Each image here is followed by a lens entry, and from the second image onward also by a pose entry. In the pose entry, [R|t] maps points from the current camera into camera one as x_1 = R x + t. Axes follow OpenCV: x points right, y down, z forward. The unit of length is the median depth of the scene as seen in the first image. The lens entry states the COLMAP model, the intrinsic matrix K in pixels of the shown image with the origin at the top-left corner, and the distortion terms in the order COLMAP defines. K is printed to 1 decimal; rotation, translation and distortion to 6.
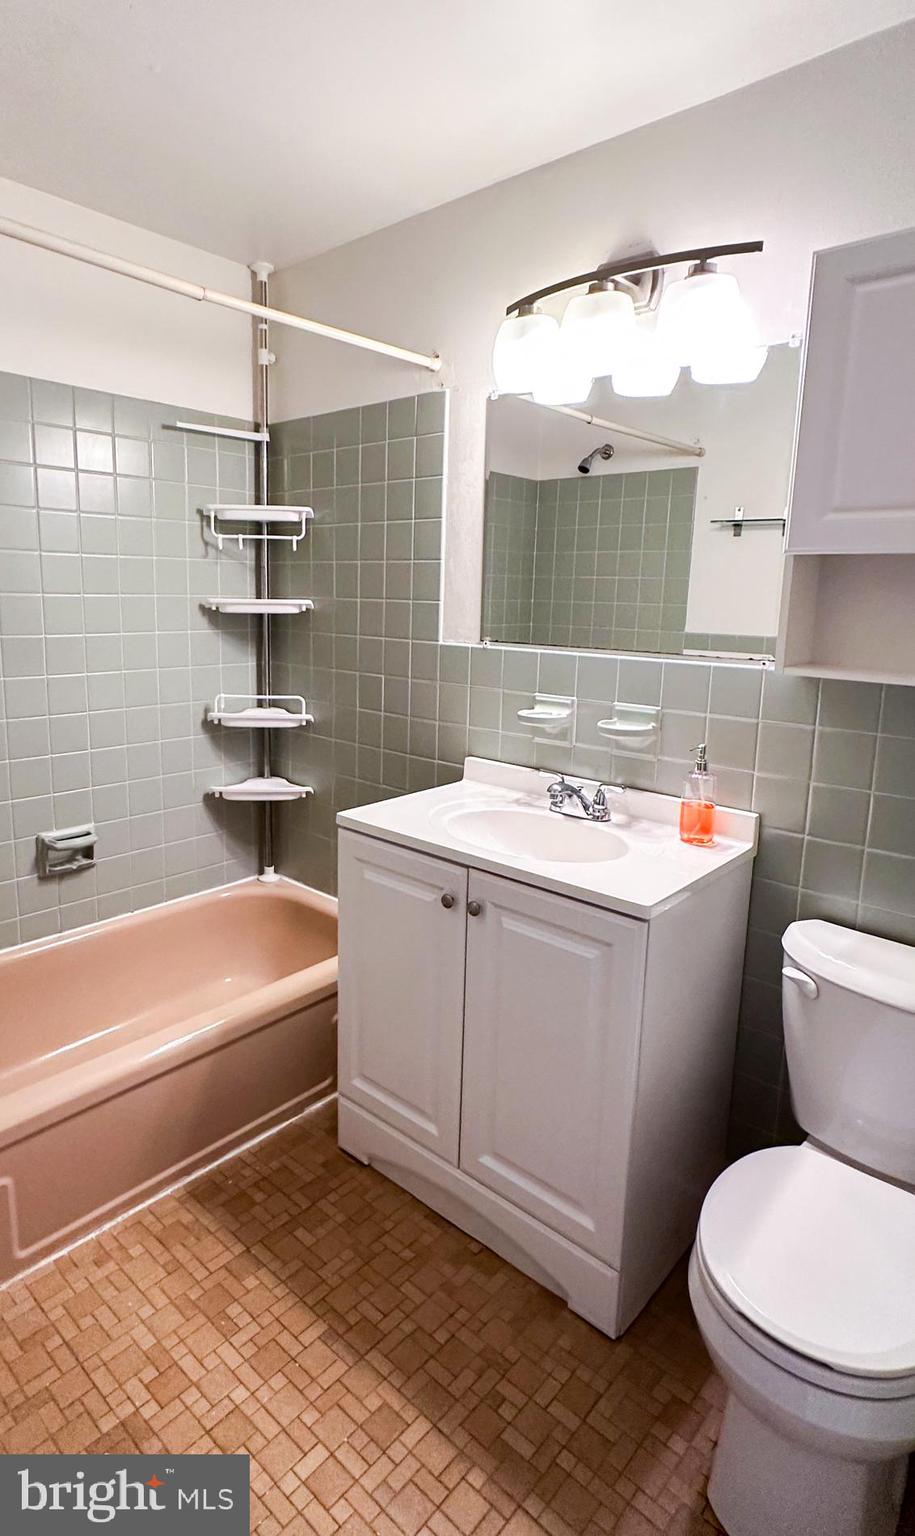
lens RADIAL K [[811.5, 0, 453.9], [0, 811.5, 732.7], [0, 0, 1]] dist [-0.017040, 0.000089]
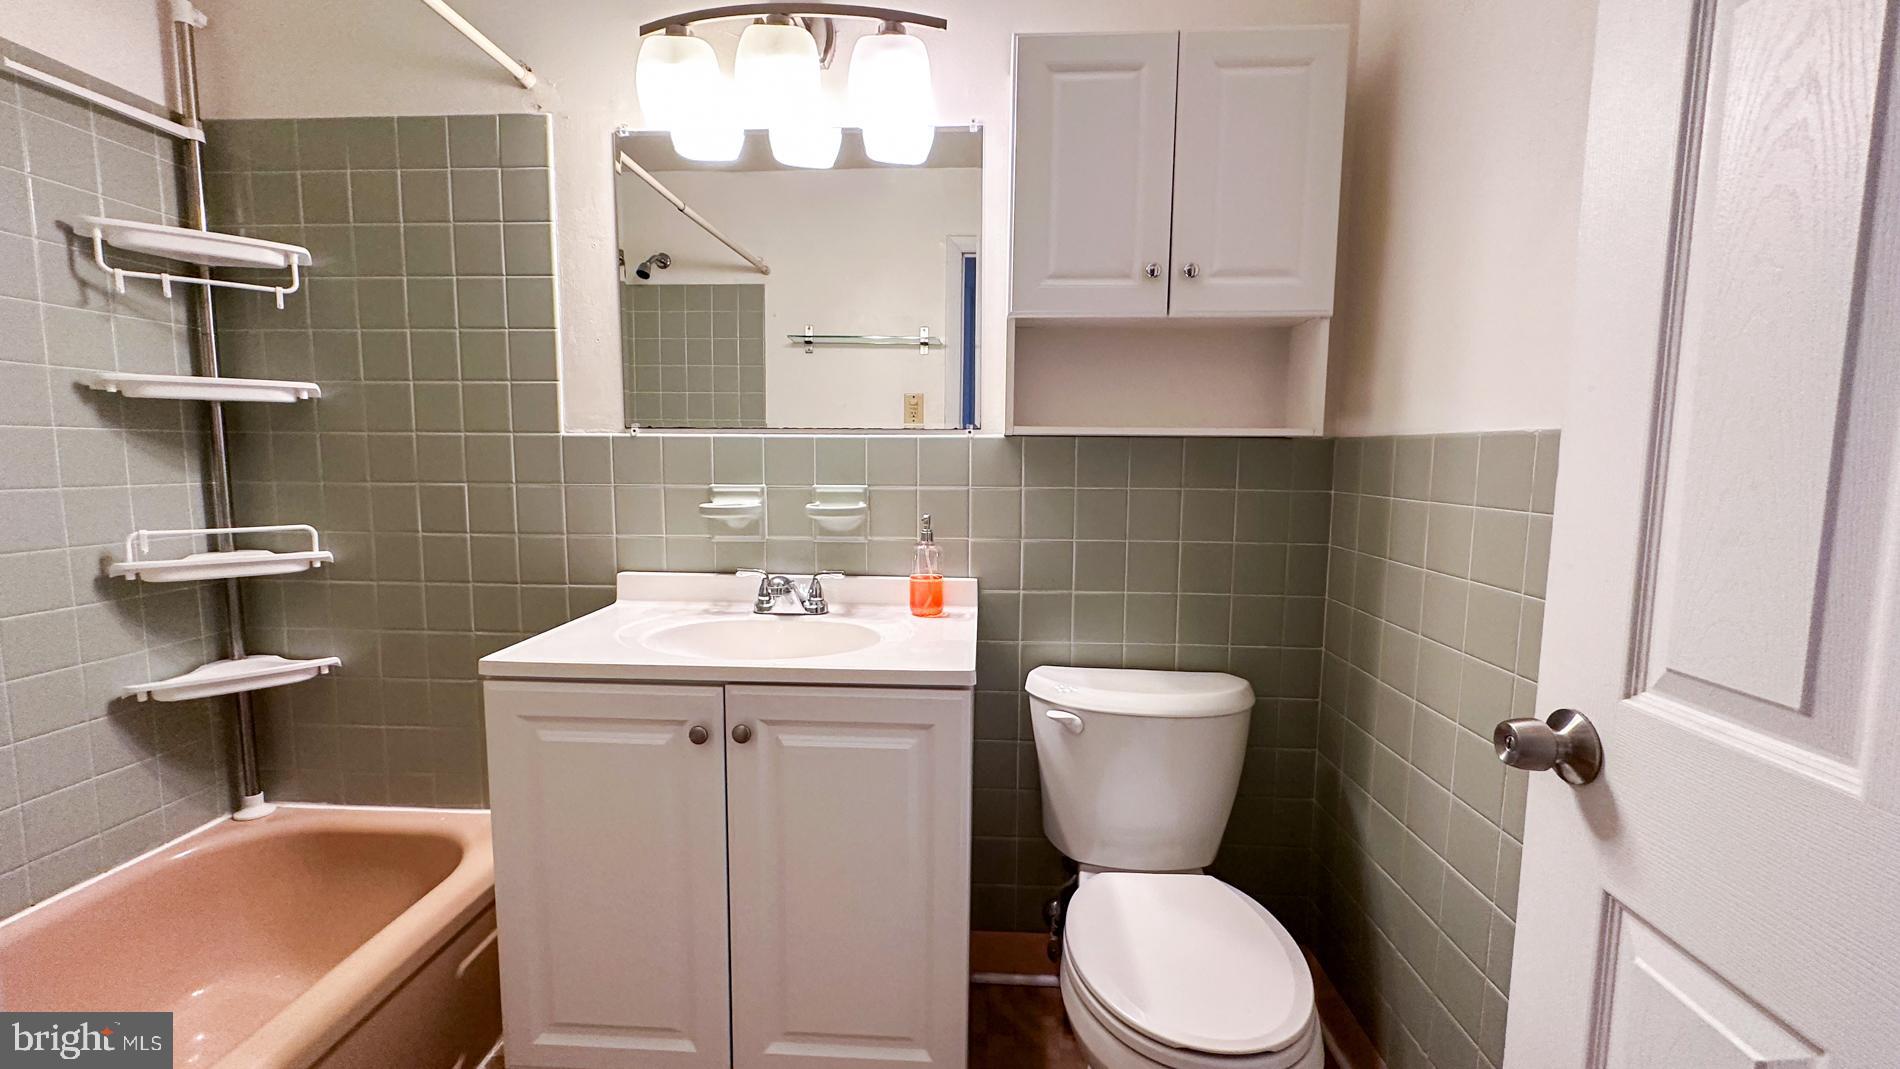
lens RADIAL K [[743.2, 0, 961.4], [0, 743.2, 536.2], [0, 0, 1]] dist [-0.008027, 0.000250]
pose [[0.775724, -0.085457, 0.625259, -0.158266], [0.120066, 0.992677, -0.013285, 0.039807], [-0.619545, 0.085378, 0.780304, 0.186375]]
